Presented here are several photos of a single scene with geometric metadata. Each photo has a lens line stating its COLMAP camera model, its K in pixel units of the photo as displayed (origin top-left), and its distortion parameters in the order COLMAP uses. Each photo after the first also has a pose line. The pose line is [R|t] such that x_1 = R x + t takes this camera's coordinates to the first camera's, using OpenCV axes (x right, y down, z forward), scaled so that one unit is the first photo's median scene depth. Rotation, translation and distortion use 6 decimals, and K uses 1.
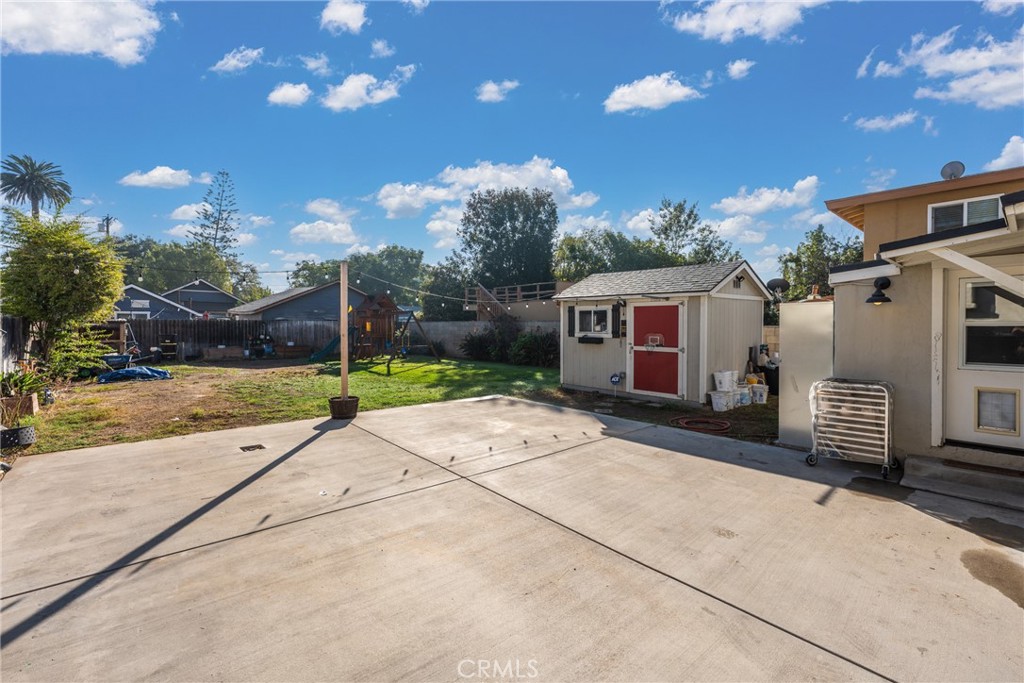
lens RADIAL K [[446.4, 0, 511.9], [0, 446.4, 326.3], [0, 0, 1]] dist [-0.000103, -0.000196]
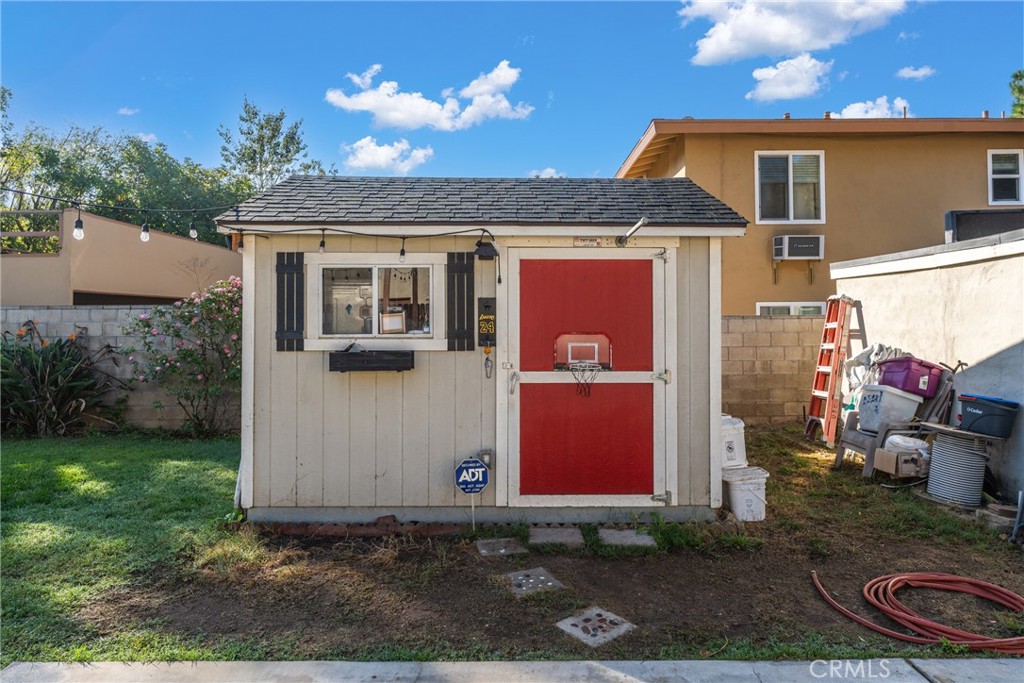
lens RADIAL K [[618.7, 0, 511.2], [0, 618.7, 311.3], [0, 0, 1]] dist [0.000767, 0.000443]
pose [[0.661255, 0.007755, 0.750121, -0.094167], [0.007578, 0.999826, -0.017017, 0.004543], [-0.750123, 0.016937, 0.661081, 0.659894]]
